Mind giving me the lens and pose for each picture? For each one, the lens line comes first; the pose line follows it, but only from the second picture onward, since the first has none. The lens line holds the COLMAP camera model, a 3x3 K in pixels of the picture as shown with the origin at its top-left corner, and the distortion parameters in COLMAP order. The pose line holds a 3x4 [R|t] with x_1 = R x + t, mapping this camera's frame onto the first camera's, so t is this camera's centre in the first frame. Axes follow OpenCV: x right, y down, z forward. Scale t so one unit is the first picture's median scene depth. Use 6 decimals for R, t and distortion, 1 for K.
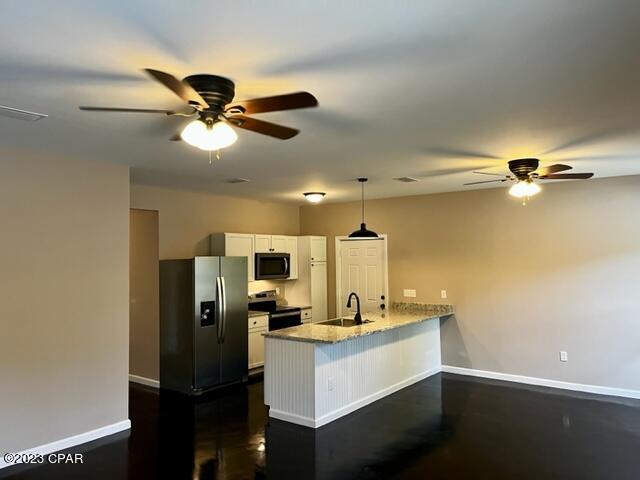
lens RADIAL K [[488.2, 0, 318.7], [0, 488.2, 233.1], [0, 0, 1]] dist [0.001327, -0.003824]
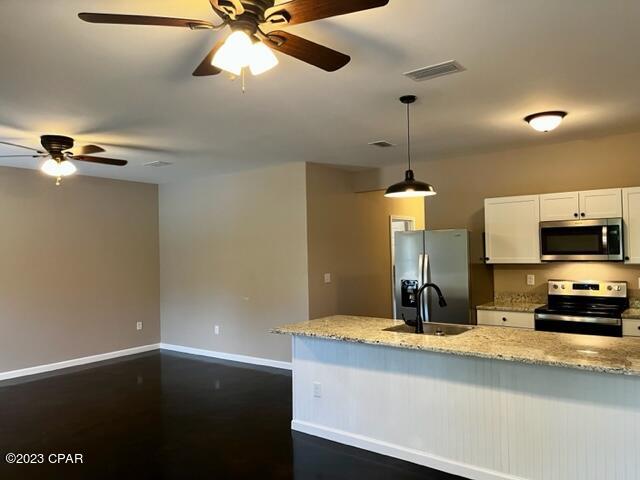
lens RADIAL K [[481.7, 0, 320.0], [0, 481.7, 240.0], [0, 0, 1]] dist [-0.002242, -0.000978]
pose [[-0.022607, -0.015811, -0.999619, 0.661380], [0.072925, 0.997185, -0.017422, 0.067144], [0.997081, -0.073291, -0.021390, 0.850595]]
